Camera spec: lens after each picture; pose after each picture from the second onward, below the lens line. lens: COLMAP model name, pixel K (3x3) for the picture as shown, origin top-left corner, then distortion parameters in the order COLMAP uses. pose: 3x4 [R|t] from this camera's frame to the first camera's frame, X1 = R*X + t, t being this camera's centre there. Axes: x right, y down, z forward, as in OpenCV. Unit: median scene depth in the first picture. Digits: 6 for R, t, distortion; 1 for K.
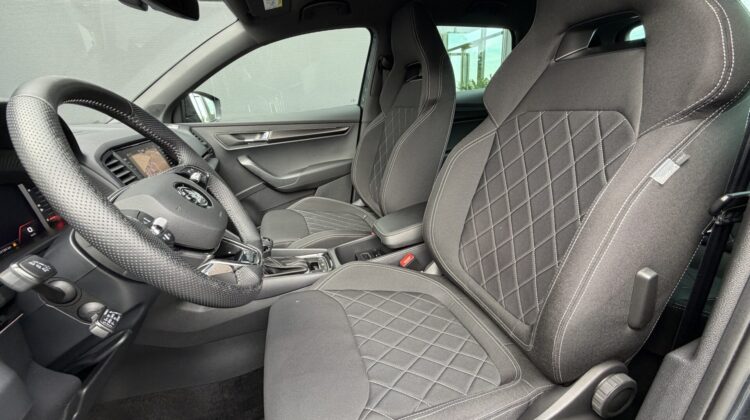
lens RADIAL K [[304.4, 0, 374.6], [0, 304.4, 203.0], [0, 0, 1]] dist [0.014023, 0.000034]
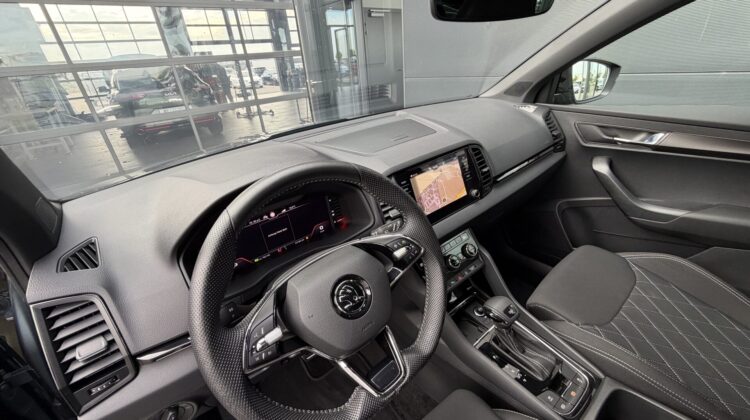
lens RADIAL K [[304.4, 0, 374.6], [0, 304.4, 203.0], [0, 0, 1]] dist [0.014023, 0.000034]
pose [[0.341133, 0.451369, -0.824557, 0.034117], [-0.232811, 0.890415, 0.391102, -0.219826], [0.910729, 0.058548, 0.408833, 0.220953]]
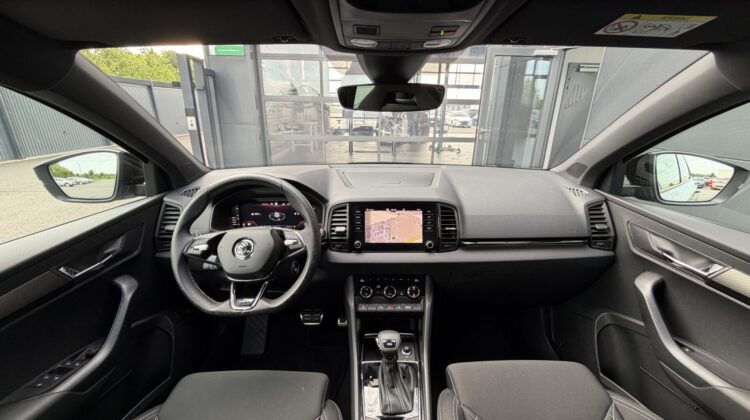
lens RADIAL K [[304.4, 0, 374.6], [0, 304.4, 203.0], [0, 0, 1]] dist [0.014023, 0.000034]
pose [[-0.309327, 0.355001, -0.882208, 0.189048], [-0.279681, 0.852716, 0.441197, -0.379359], [0.908898, 0.383211, -0.164481, 0.582644]]
